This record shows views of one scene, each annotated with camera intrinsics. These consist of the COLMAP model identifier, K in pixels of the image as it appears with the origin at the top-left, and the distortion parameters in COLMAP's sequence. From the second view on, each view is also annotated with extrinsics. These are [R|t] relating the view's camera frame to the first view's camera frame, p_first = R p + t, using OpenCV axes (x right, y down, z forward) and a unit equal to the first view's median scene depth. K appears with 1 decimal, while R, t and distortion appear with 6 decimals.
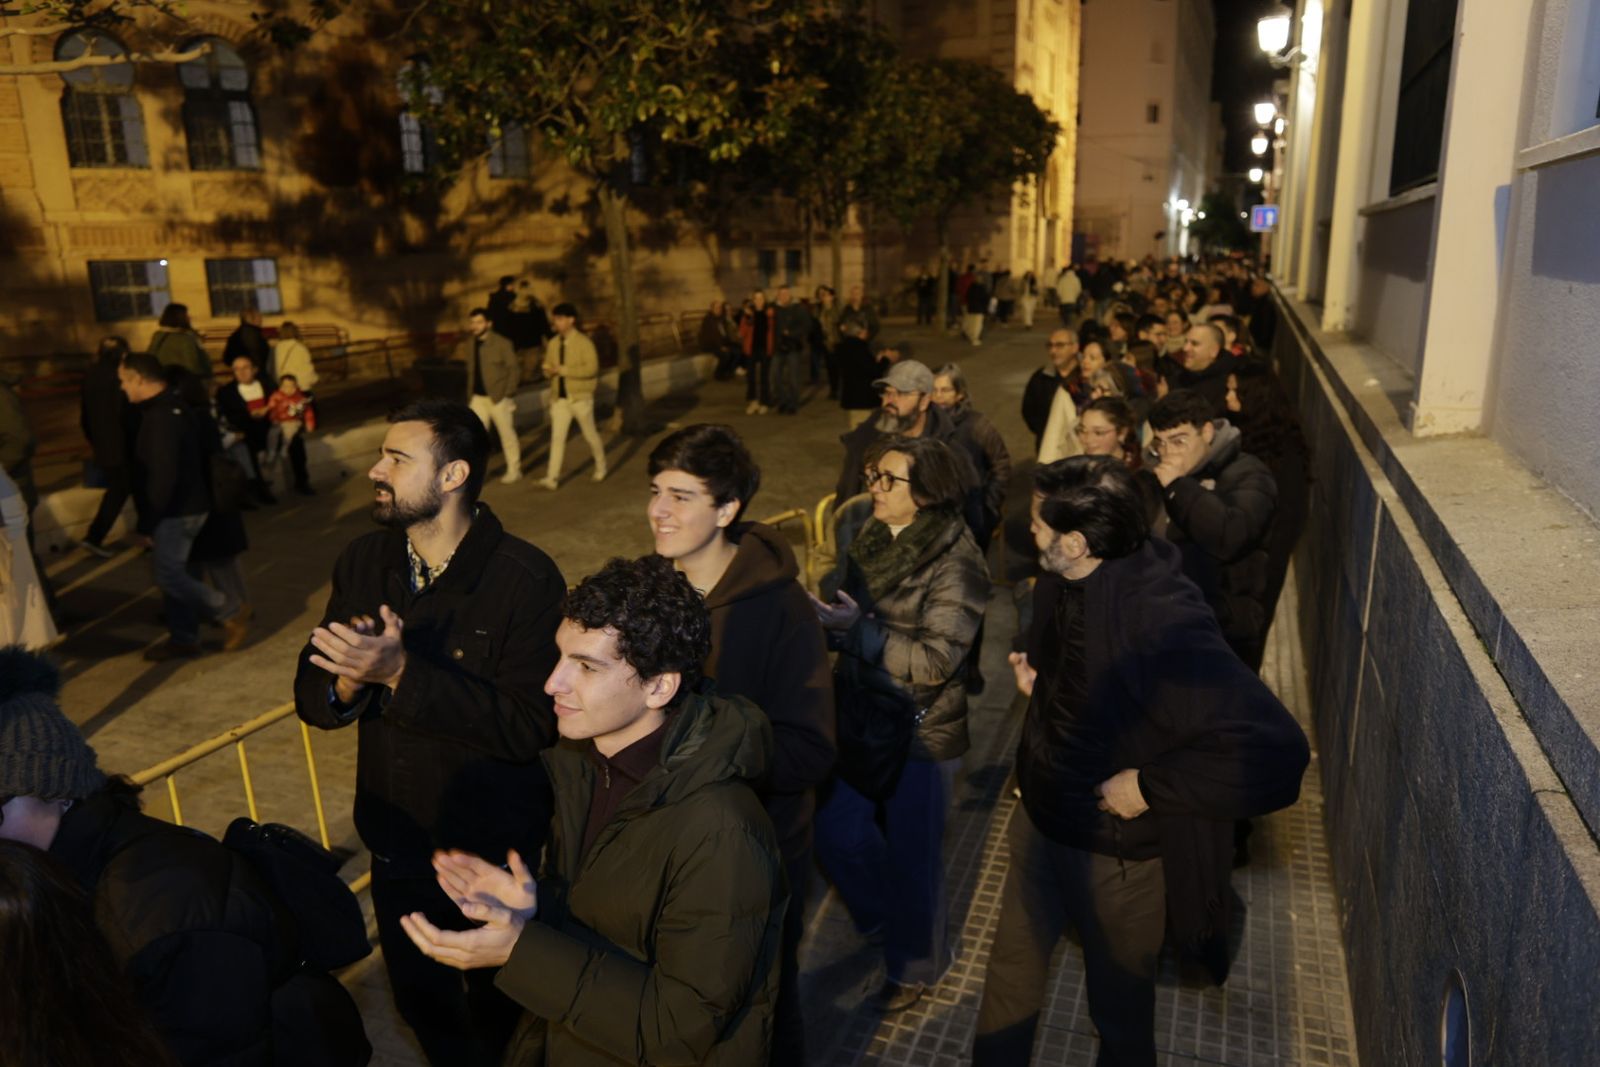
lens RADIAL K [[1106.9, 0, 800.0], [0, 1106.9, 533.5], [0, 0, 1]] dist [-0.000588, -0.001394]
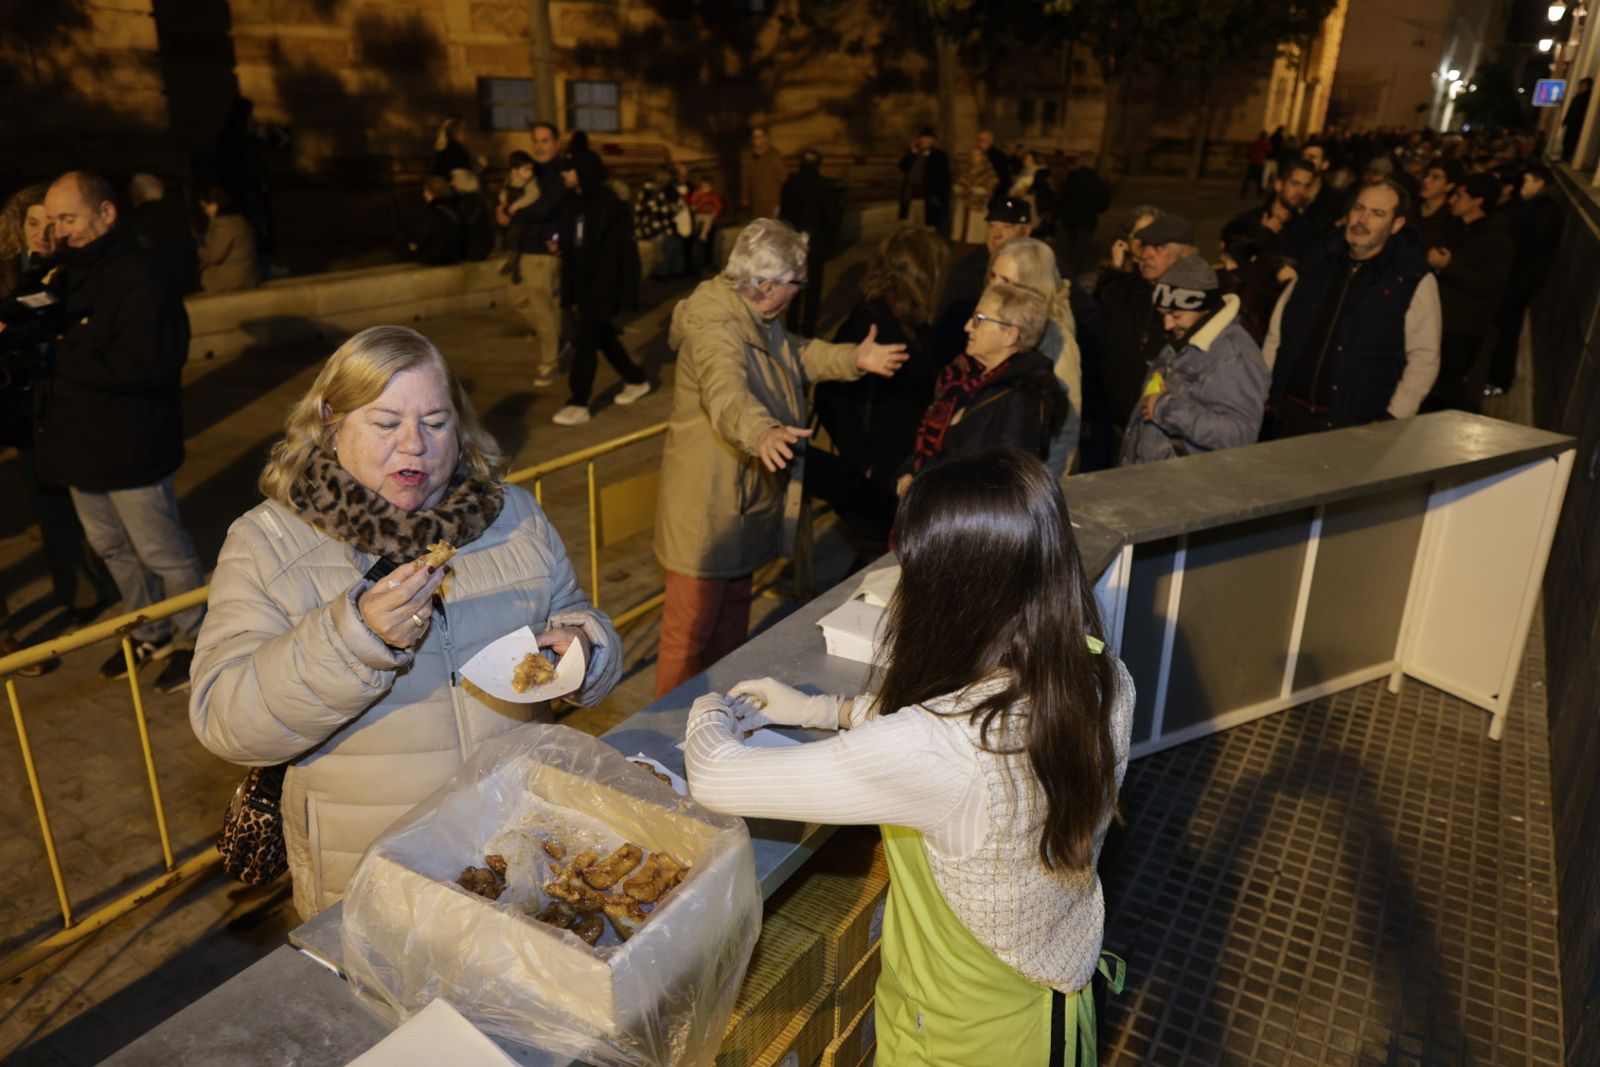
lens RADIAL K [[1113.7, 0, 800.0], [0, 1113.7, 533.5], [0, 0, 1]] dist [0.003755, 0.002354]
pose [[0.984191, 0.108243, -0.140181, -0.051251], [-0.090673, 0.987854, 0.126188, 0.035618], [0.152137, -0.111483, 0.982052, -0.114032]]
